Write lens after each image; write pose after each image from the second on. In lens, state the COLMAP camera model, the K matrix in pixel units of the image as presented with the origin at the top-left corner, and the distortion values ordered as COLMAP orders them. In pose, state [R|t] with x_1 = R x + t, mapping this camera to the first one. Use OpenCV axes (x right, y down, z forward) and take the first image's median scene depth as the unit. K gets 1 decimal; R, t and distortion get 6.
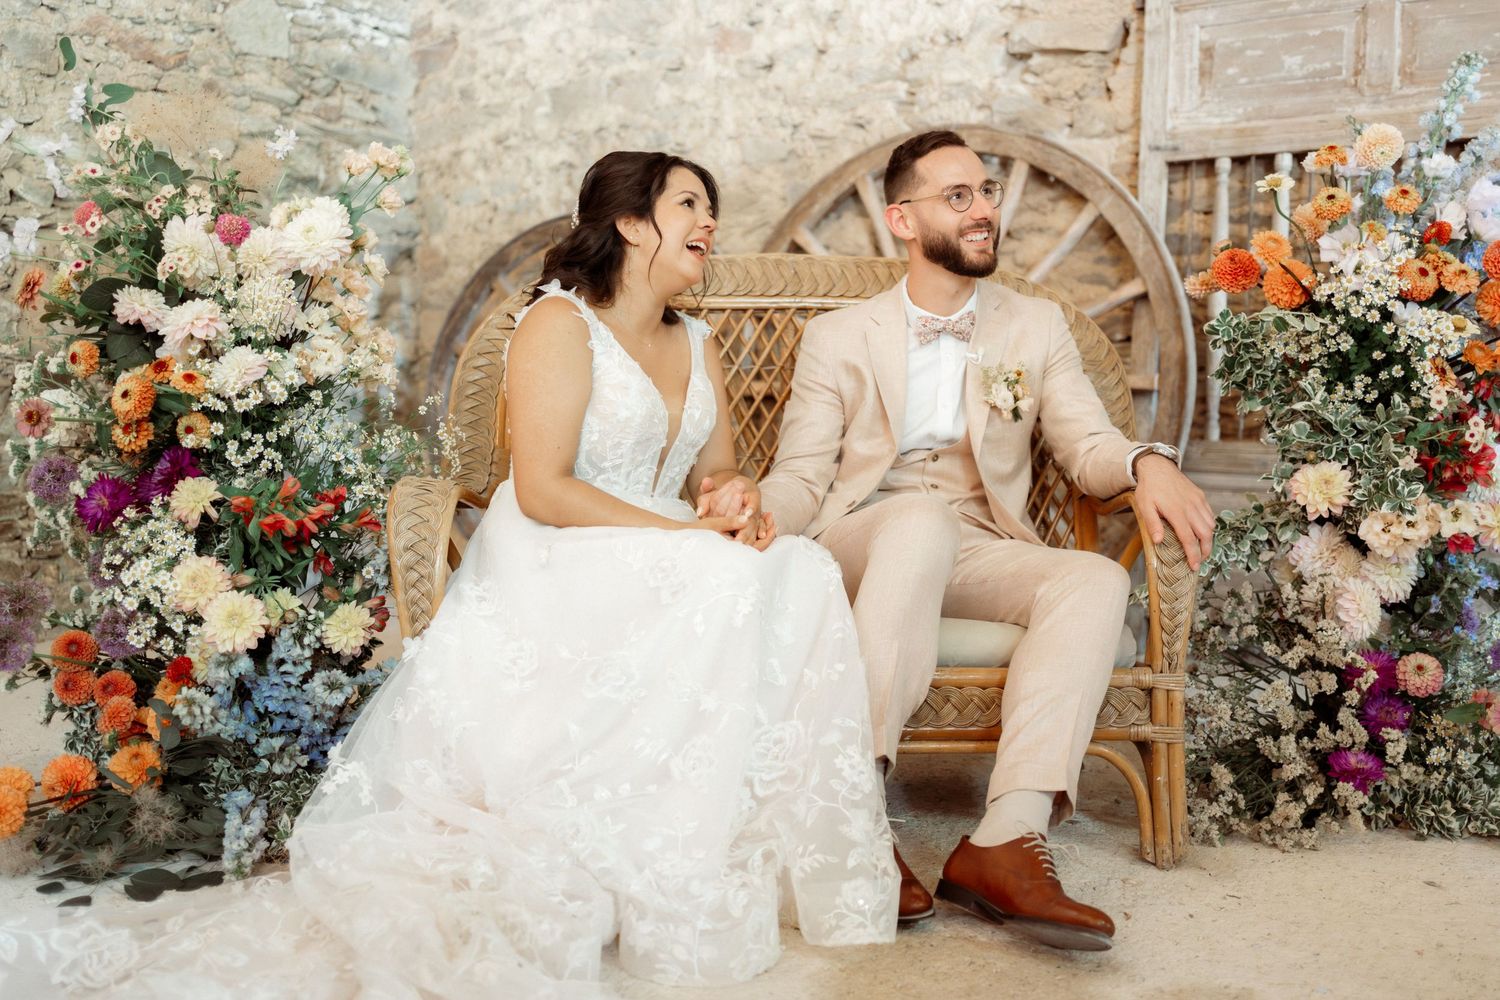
lens RADIAL K [[1488.1, 0, 768.5], [0, 1488.1, 475.5], [0, 0, 1]] dist [-0.004331, 0.000000]
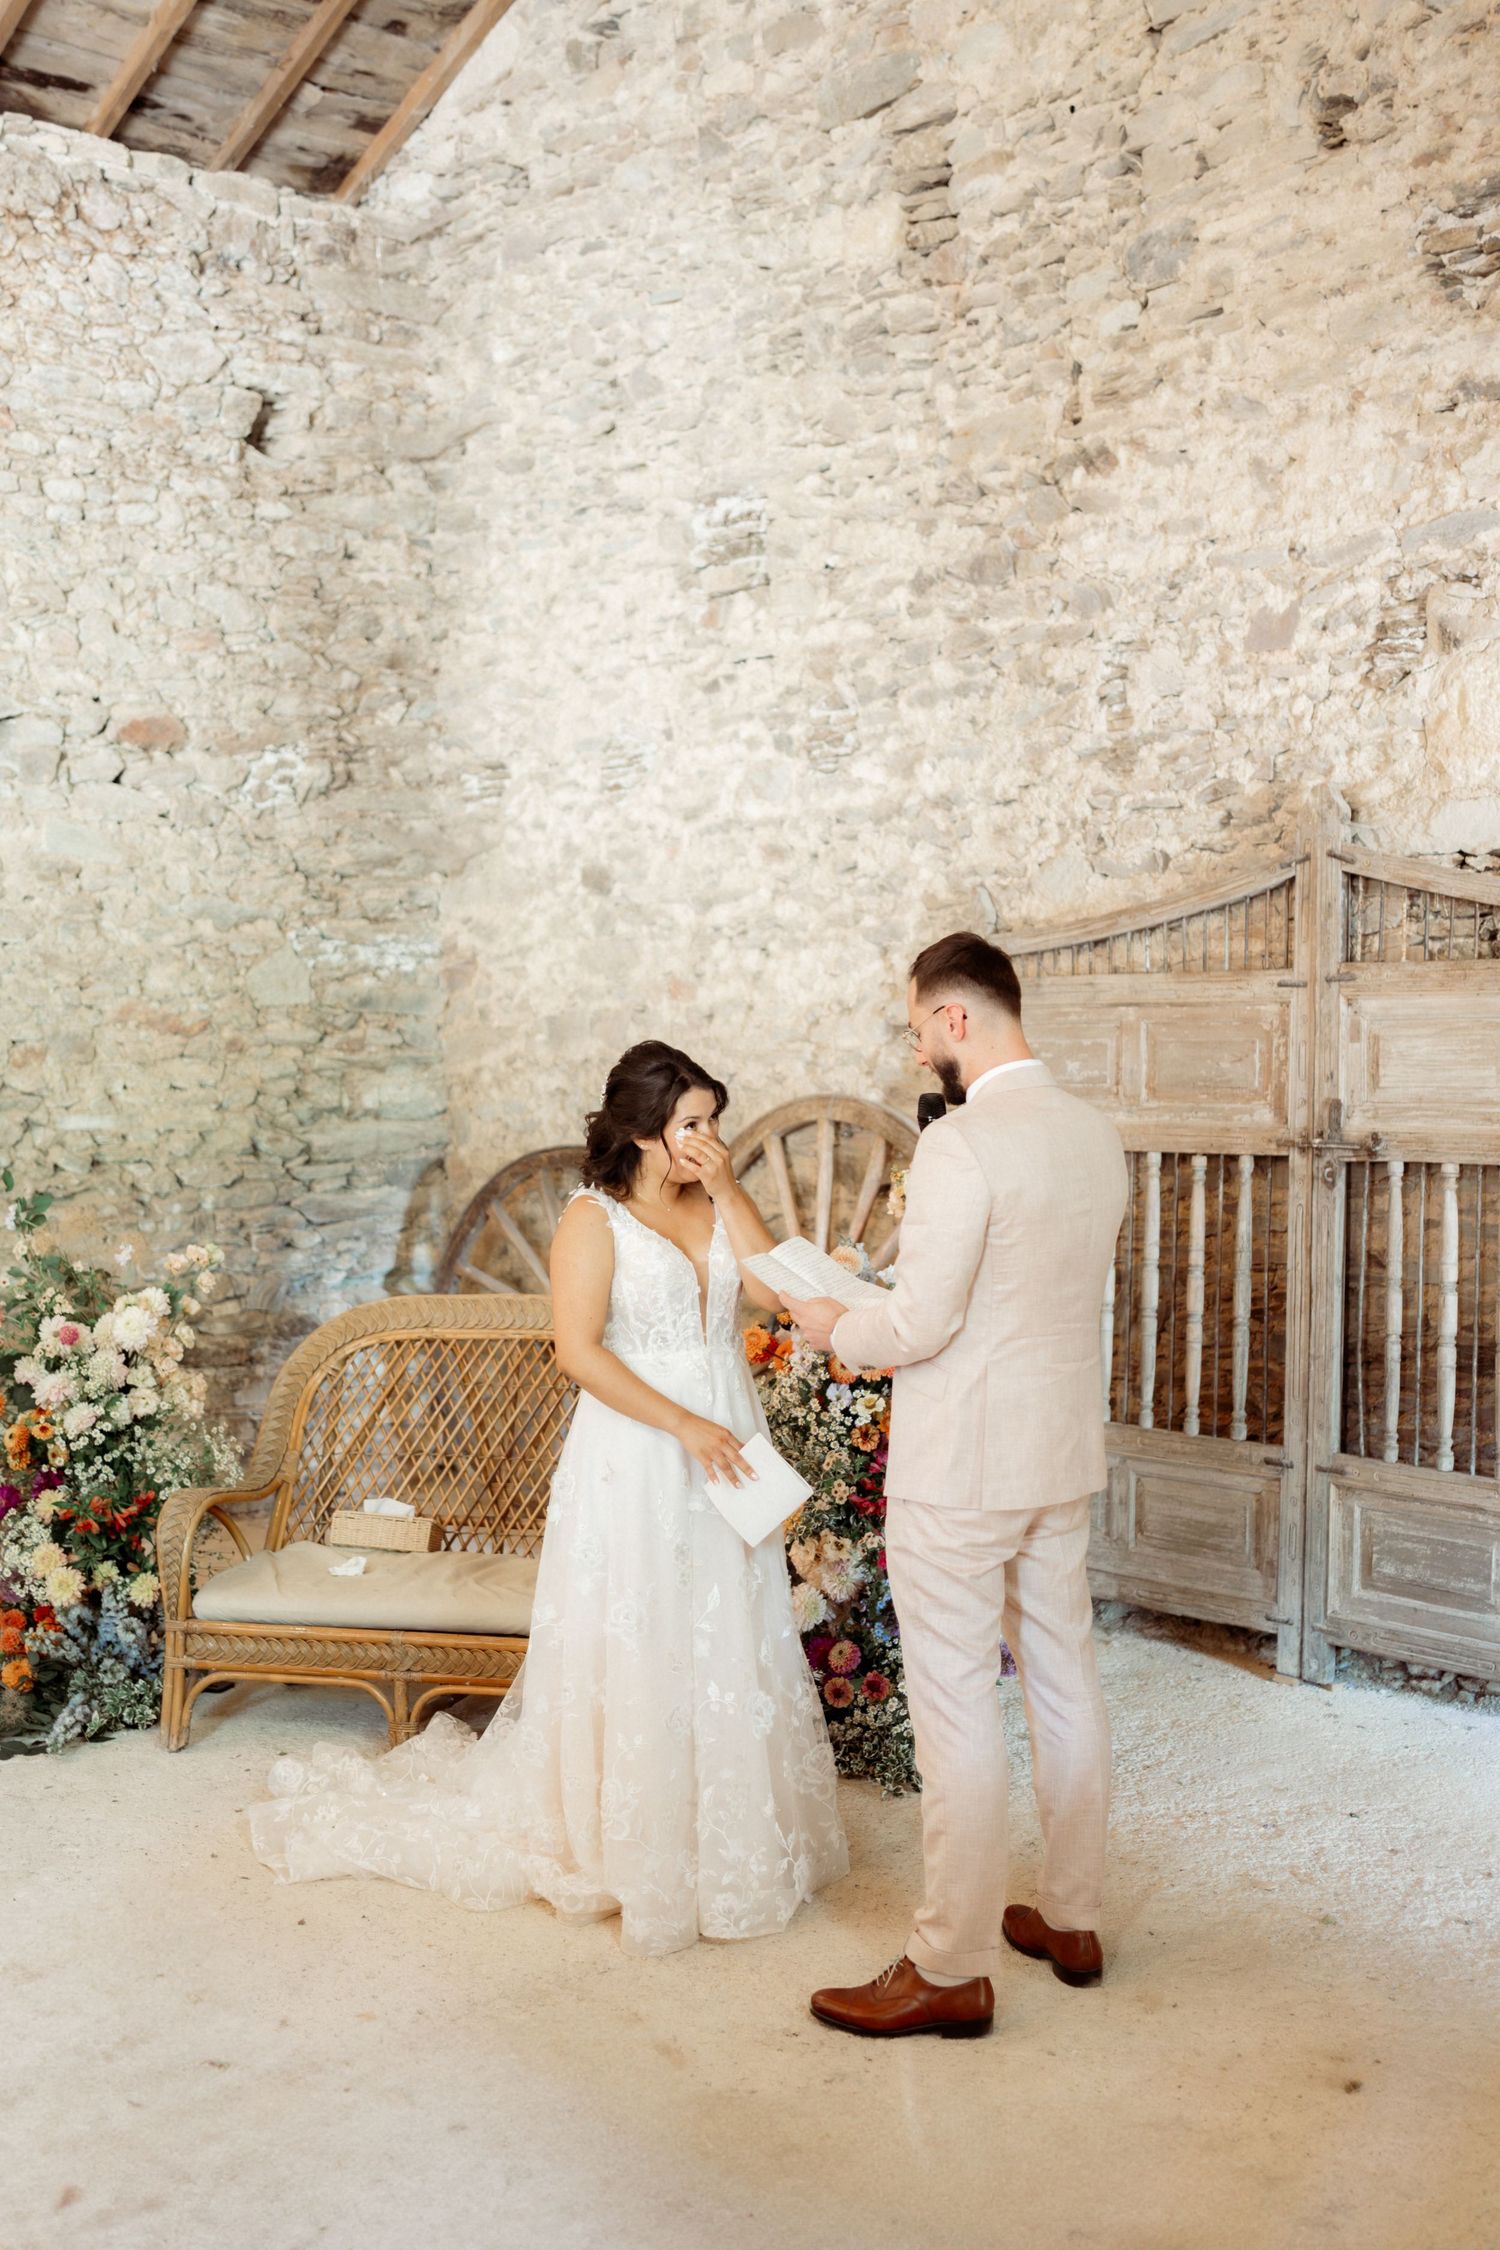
lens RADIAL K [[2232.2, 0, 743.8], [0, 2232.2, 1131.6], [0, 0, 1]] dist [-0.004331, 0.000000]
pose [[0.962492, -0.009045, -0.271160, 0.446256], [-0.001060, 0.999311, -0.037097, -0.135070], [0.271309, 0.035993, 0.961819, -0.500680]]
